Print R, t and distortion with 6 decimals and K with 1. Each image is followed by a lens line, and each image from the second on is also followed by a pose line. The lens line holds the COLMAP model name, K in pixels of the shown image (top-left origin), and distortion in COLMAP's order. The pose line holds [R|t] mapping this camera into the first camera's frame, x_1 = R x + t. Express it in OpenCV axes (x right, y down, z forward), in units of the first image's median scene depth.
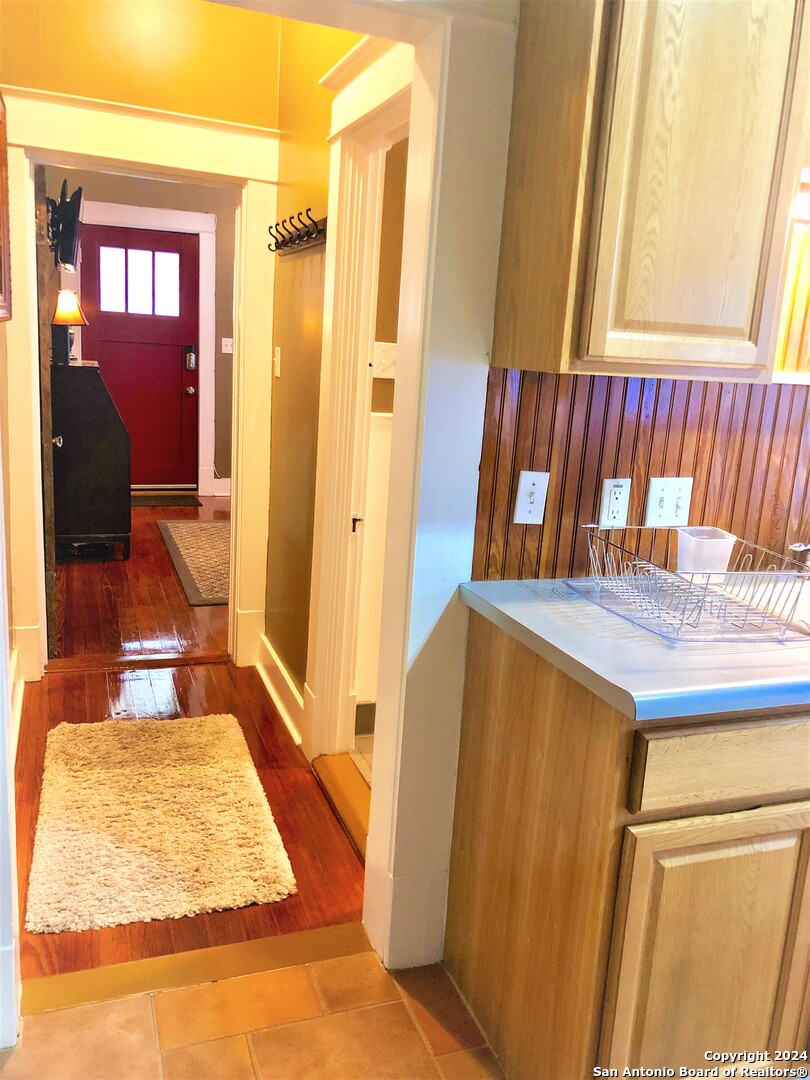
lens RADIAL K [[886.8, 0, 405.1], [0, 886.8, 539.4], [0, 0, 1]] dist [0.044292, -0.045929]
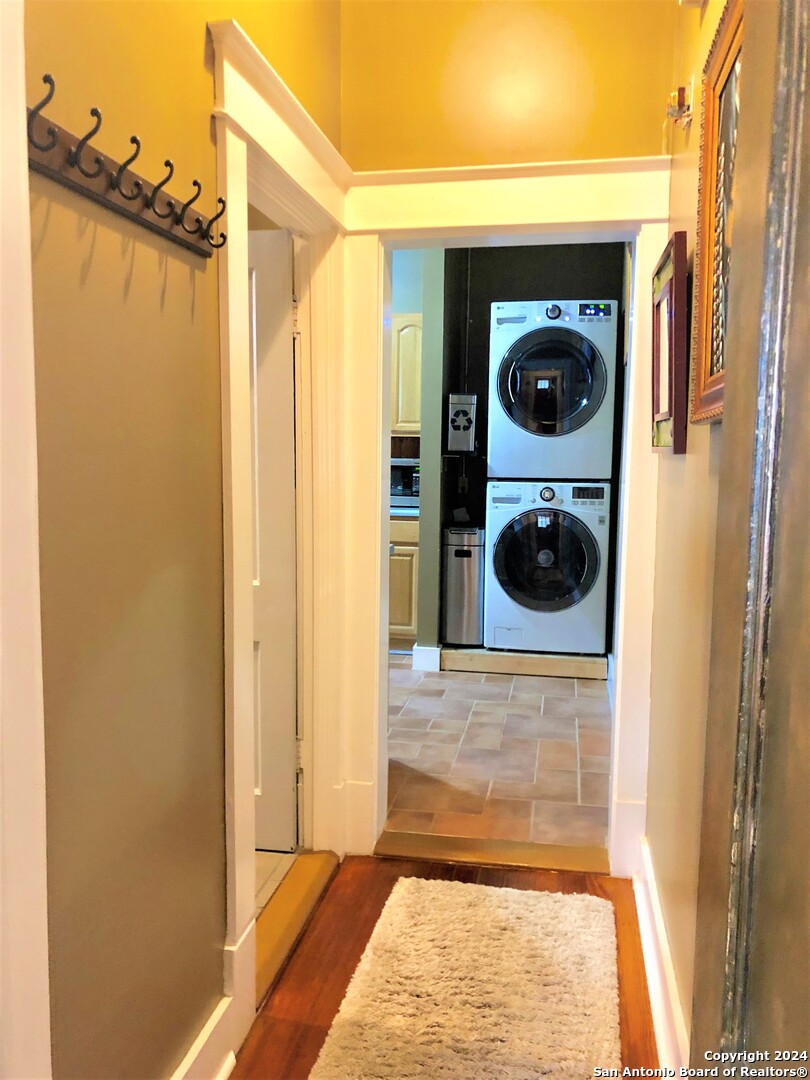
lens RADIAL K [[886.8, 0, 405.1], [0, 886.8, 539.7], [0, 0, 1]] dist [0.044292, -0.045929]
pose [[-0.859287, -0.117602, 0.497791, -0.835594], [0.045556, 0.951746, 0.303486, -0.506971], [-0.509462, 0.283459, -0.812465, 2.291423]]
